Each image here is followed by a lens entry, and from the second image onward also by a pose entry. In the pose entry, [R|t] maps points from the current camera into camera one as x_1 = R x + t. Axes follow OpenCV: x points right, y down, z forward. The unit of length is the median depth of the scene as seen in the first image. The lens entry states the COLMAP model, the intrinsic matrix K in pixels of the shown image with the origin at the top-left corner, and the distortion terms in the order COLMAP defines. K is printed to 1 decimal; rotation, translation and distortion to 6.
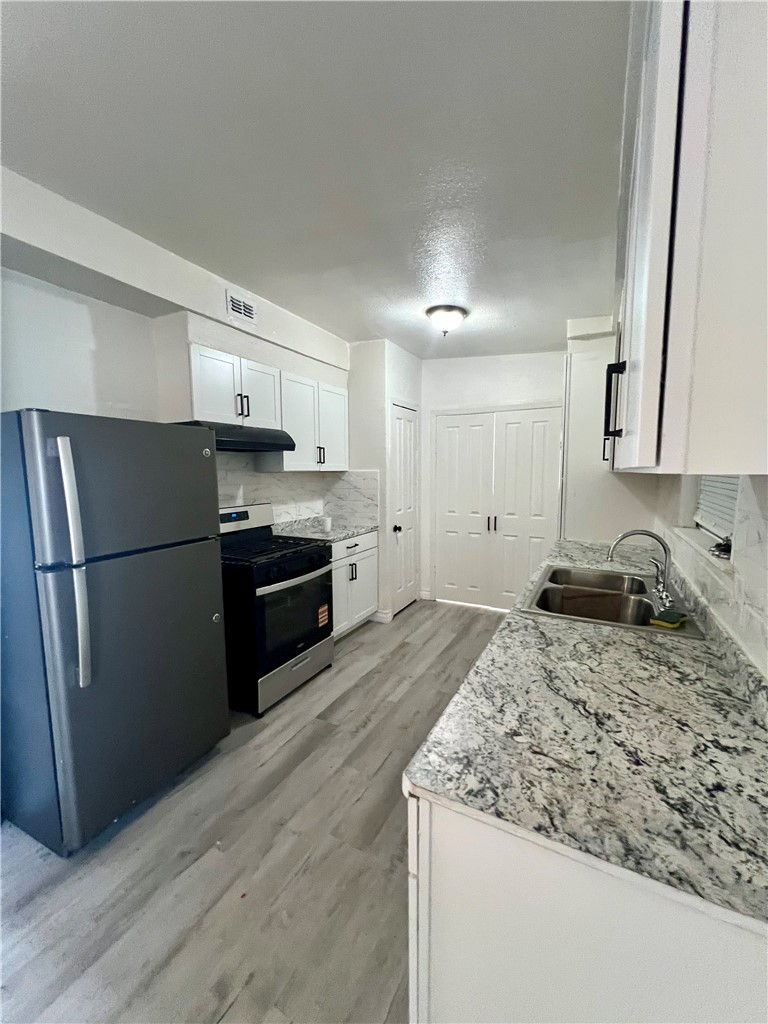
lens RADIAL K [[405.7, 0, 385.2], [0, 405.7, 511.3], [0, 0, 1]] dist [0.000845, 0.001185]
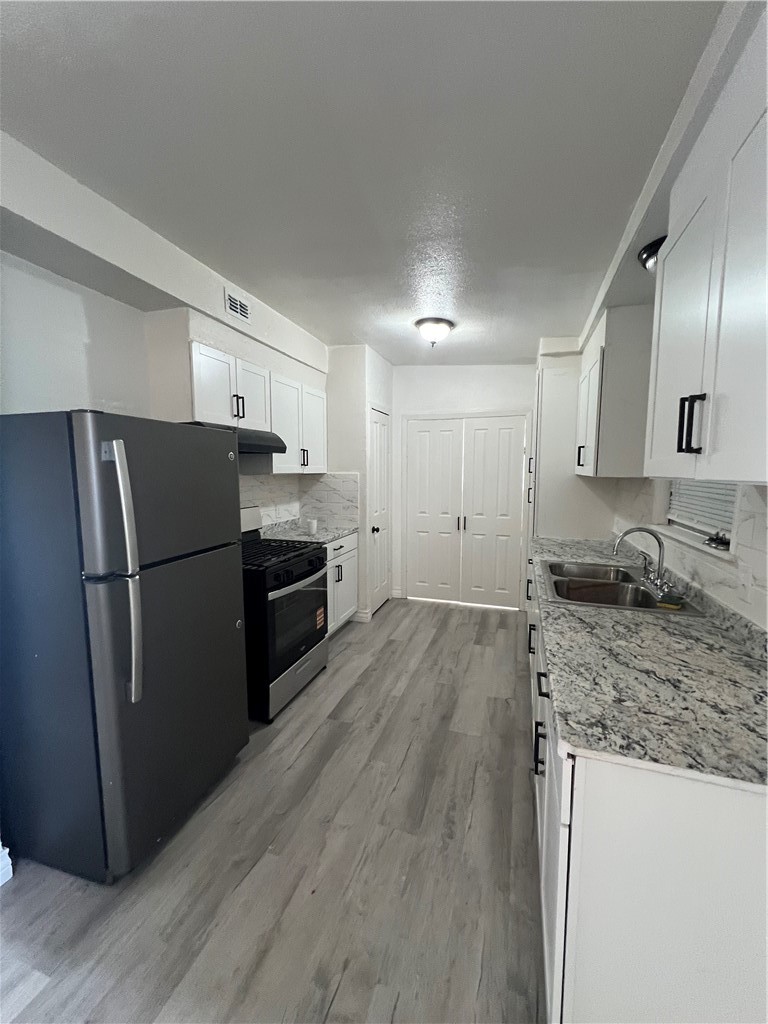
lens RADIAL K [[405.7, 0, 383.3], [0, 405.7, 511.2], [0, 0, 1]] dist [0.000845, 0.001185]
pose [[0.986295, -0.010489, 0.164655, -0.227577], [0.010711, 0.999943, -0.000457, -0.006677], [-0.164641, 0.002214, 0.986351, -0.027022]]
